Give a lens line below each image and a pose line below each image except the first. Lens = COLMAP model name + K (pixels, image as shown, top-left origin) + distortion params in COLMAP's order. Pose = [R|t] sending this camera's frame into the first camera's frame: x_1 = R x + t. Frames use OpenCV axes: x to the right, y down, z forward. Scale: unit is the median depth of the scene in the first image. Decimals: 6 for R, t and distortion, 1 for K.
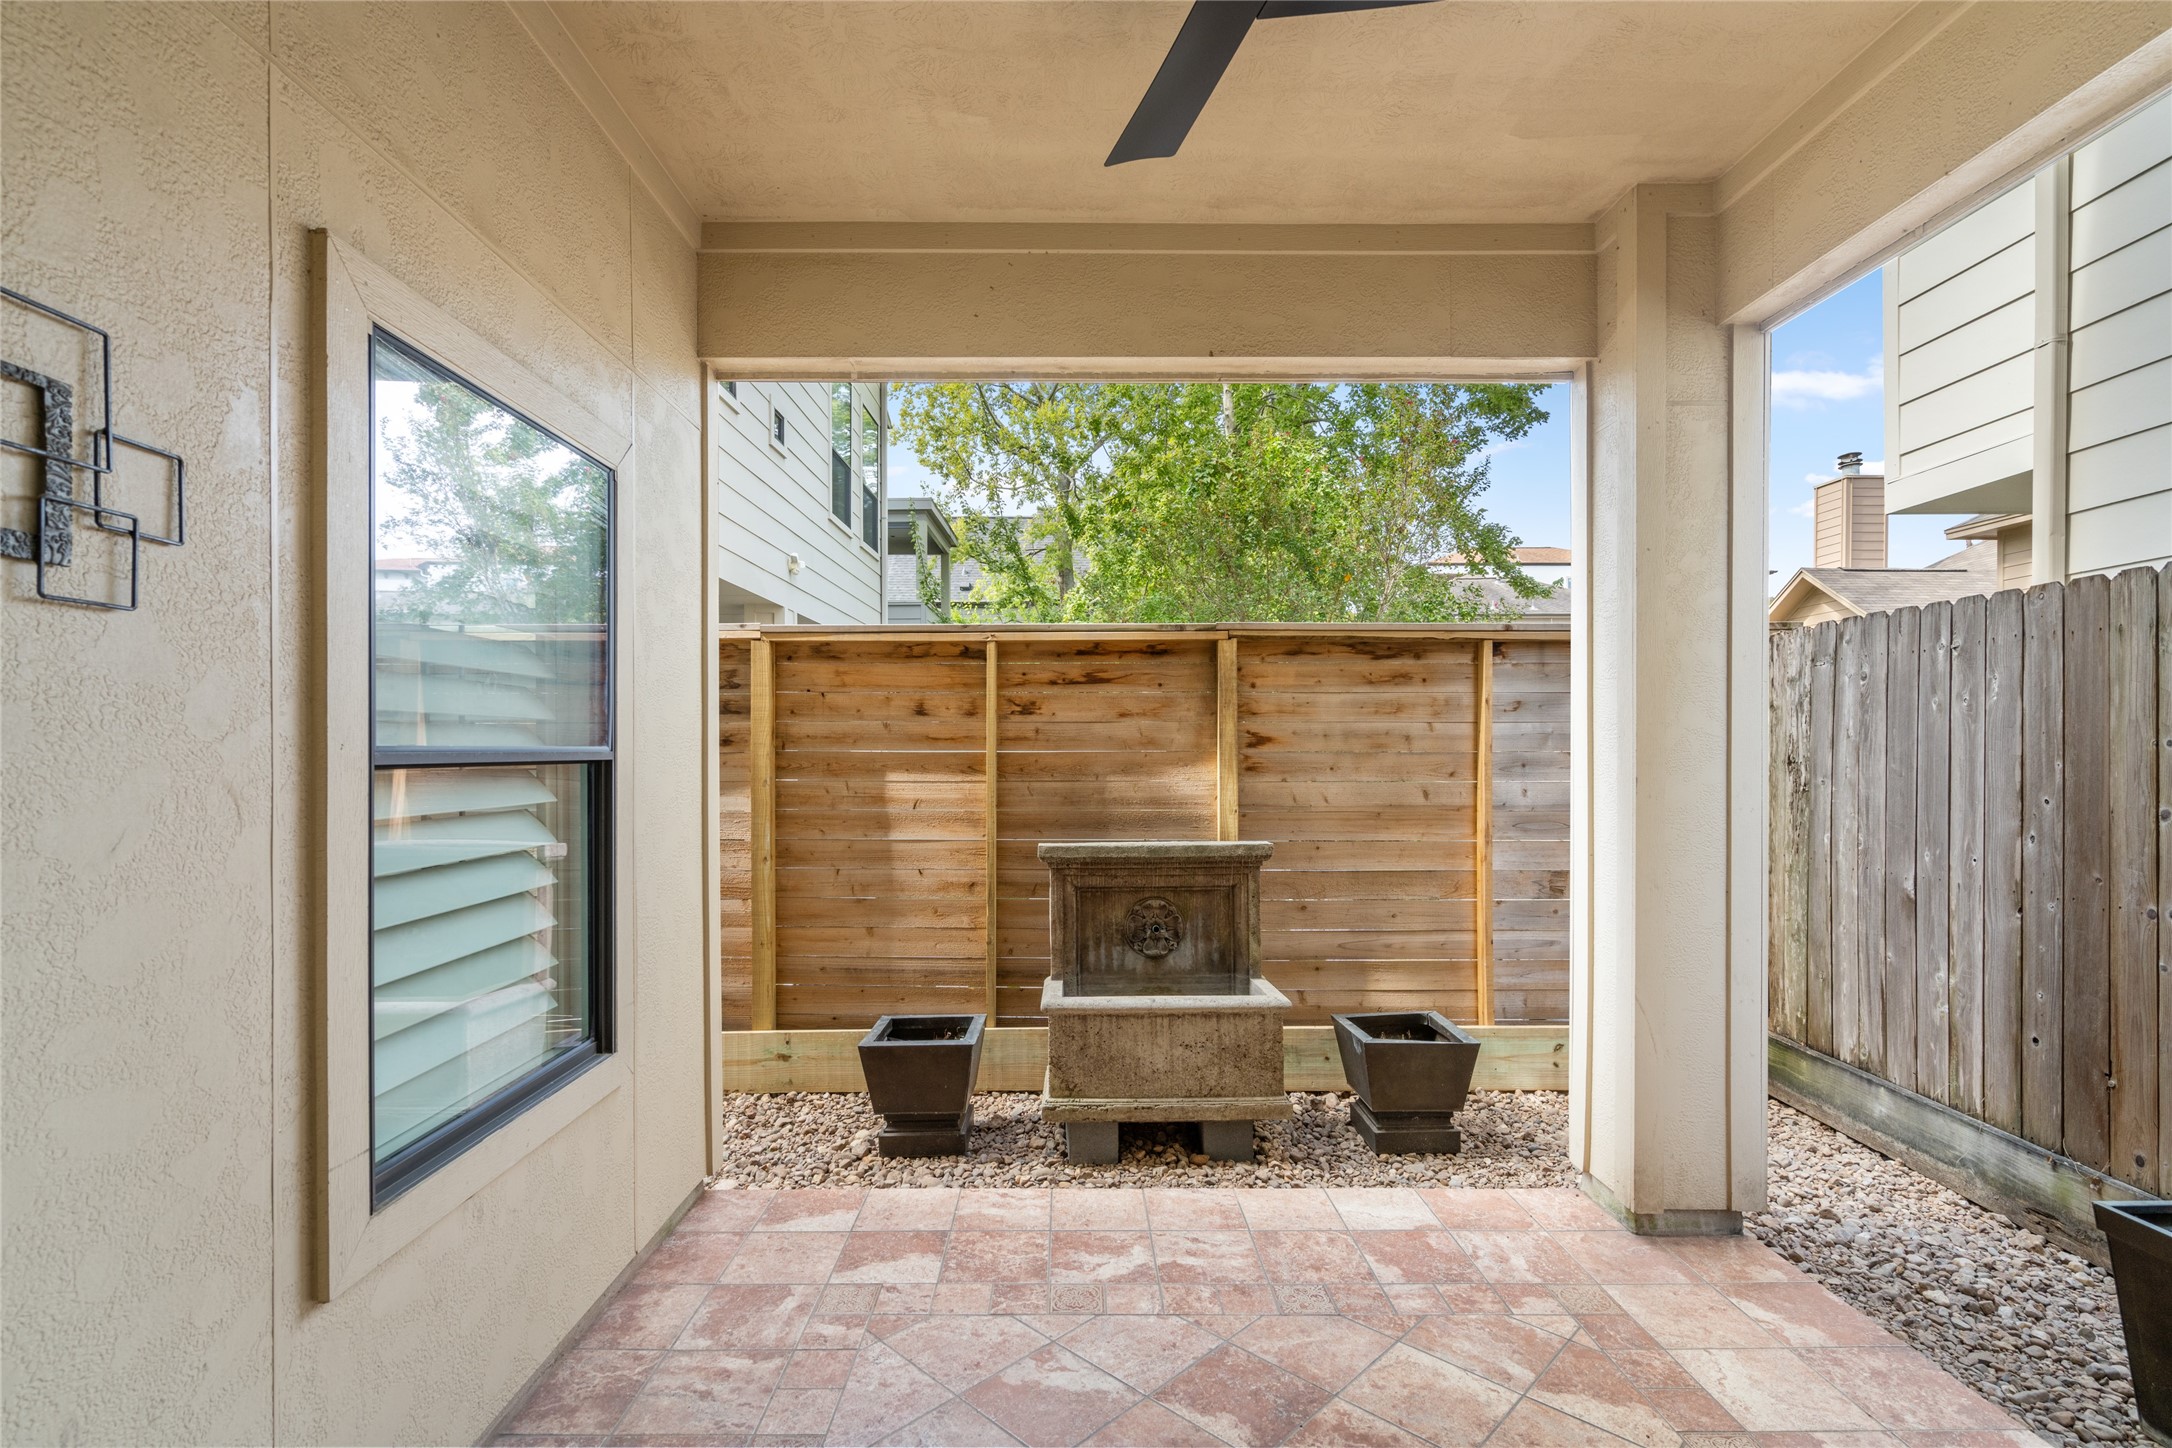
lens RADIAL K [[994.3, 0, 1078.0], [0, 994.3, 714.3], [0, 0, 1]] dist [0.000587, 0.000326]
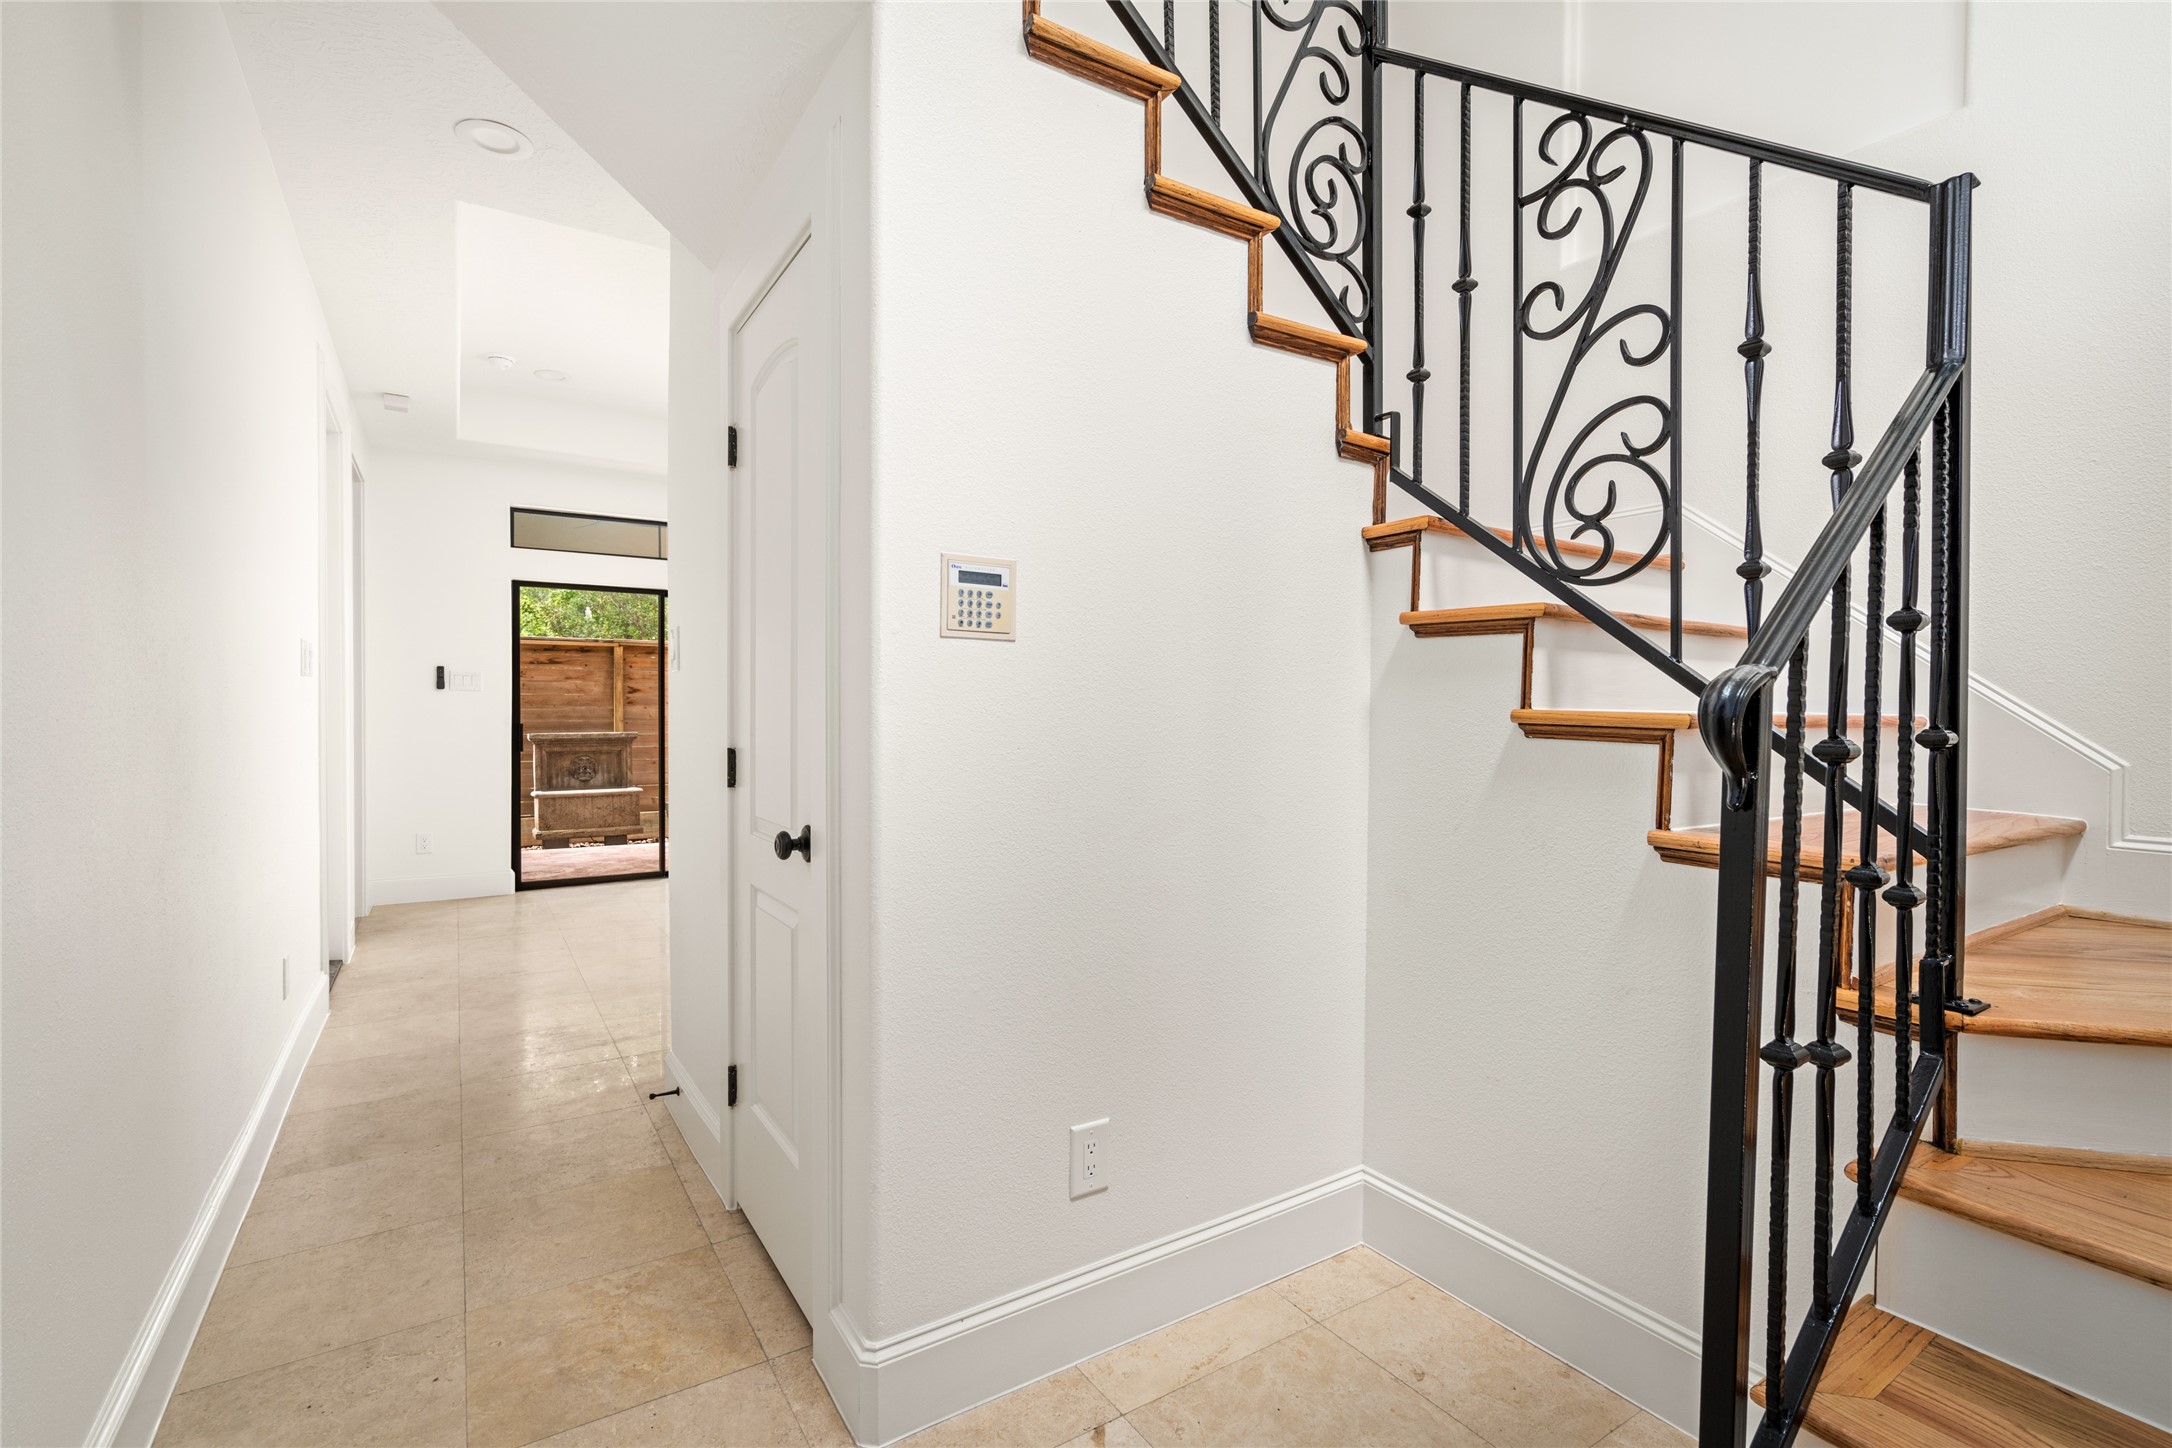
lens RADIAL K [[1000.2, 0, 1086.0], [0, 1000.2, 724.0], [0, 0, 1]] dist [0.004058, 0.000713]
pose [[0.845759, -0.001968, 0.533562, -0.180077], [-0.017714, 0.999338, 0.031764, 0.011847], [-0.533272, -0.036316, 0.845164, -1.613083]]
